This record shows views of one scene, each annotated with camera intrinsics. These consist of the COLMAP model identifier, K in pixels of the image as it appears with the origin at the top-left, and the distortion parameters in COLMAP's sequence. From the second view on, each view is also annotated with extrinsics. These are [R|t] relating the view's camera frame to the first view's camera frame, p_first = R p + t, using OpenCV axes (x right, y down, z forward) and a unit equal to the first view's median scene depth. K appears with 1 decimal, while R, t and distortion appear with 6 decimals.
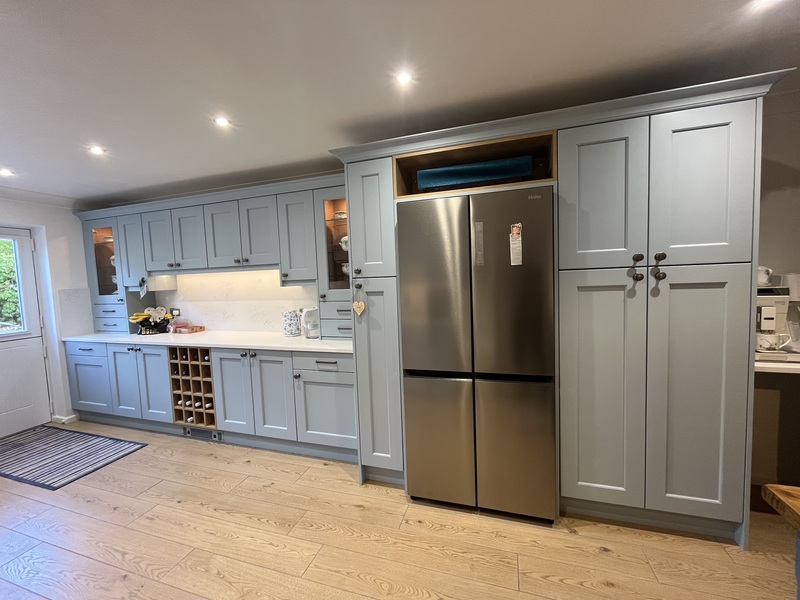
lens RADIAL K [[326.1, 0, 394.9], [0, 326.1, 300.2], [0, 0, 1]] dist [0.000323, -0.000779]
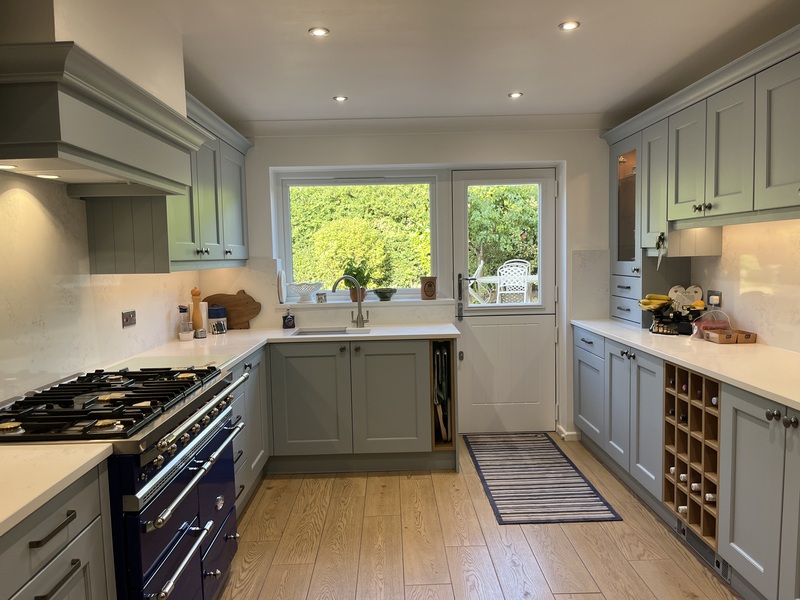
lens RADIAL K [[604.9, 0, 404.8], [0, 604.9, 305.6], [0, 0, 1]] dist [0.019988, -0.032414]
pose [[0.336572, 0.107732, -0.935475, 0.085466], [-0.058301, 0.993912, 0.093486, -0.017792], [0.939851, 0.023074, 0.340804, 0.247110]]
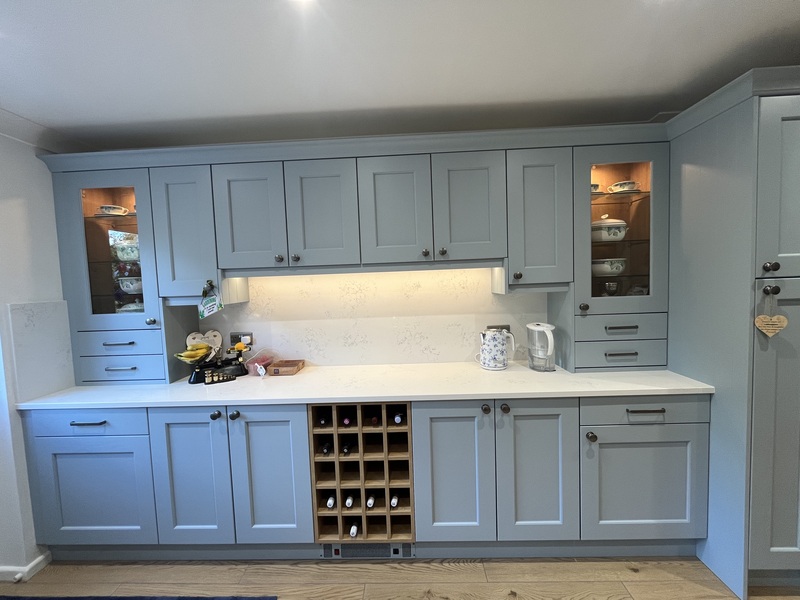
lens RADIAL K [[326.1, 0, 402.3], [0, 326.1, 301.0], [0, 0, 1]] dist [0.000323, -0.000779]
pose [[0.959260, -0.014981, 0.282129, -0.684690], [0.021462, 0.999572, -0.019894, -0.018509], [-0.281710, 0.025138, 0.959170, 0.416067]]
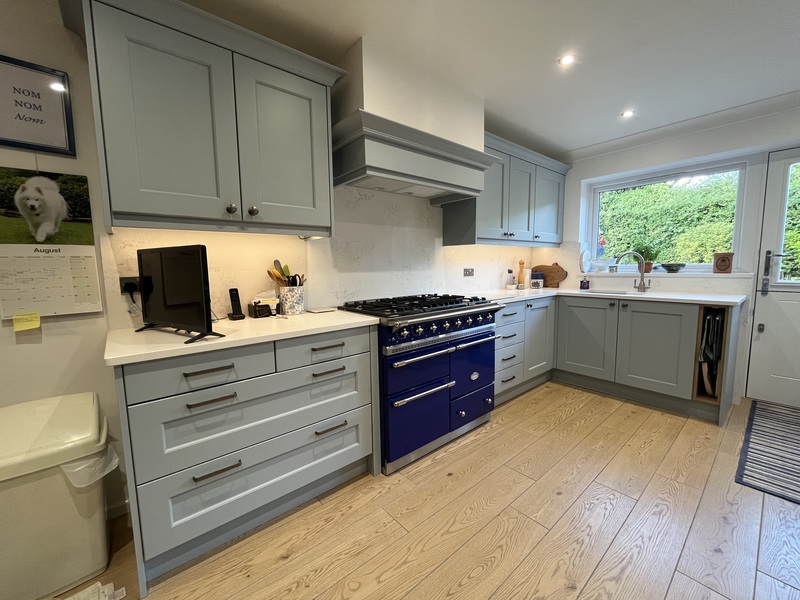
lens RADIAL K [[326.1, 0, 401.6], [0, 326.1, 300.4], [0, 0, 1]] dist [0.000323, -0.000779]
pose [[-0.518033, 0.139491, -0.843910, -0.041610], [-0.025870, 0.983607, 0.178461, 0.037832], [0.854969, 0.114280, -0.505932, 0.515033]]
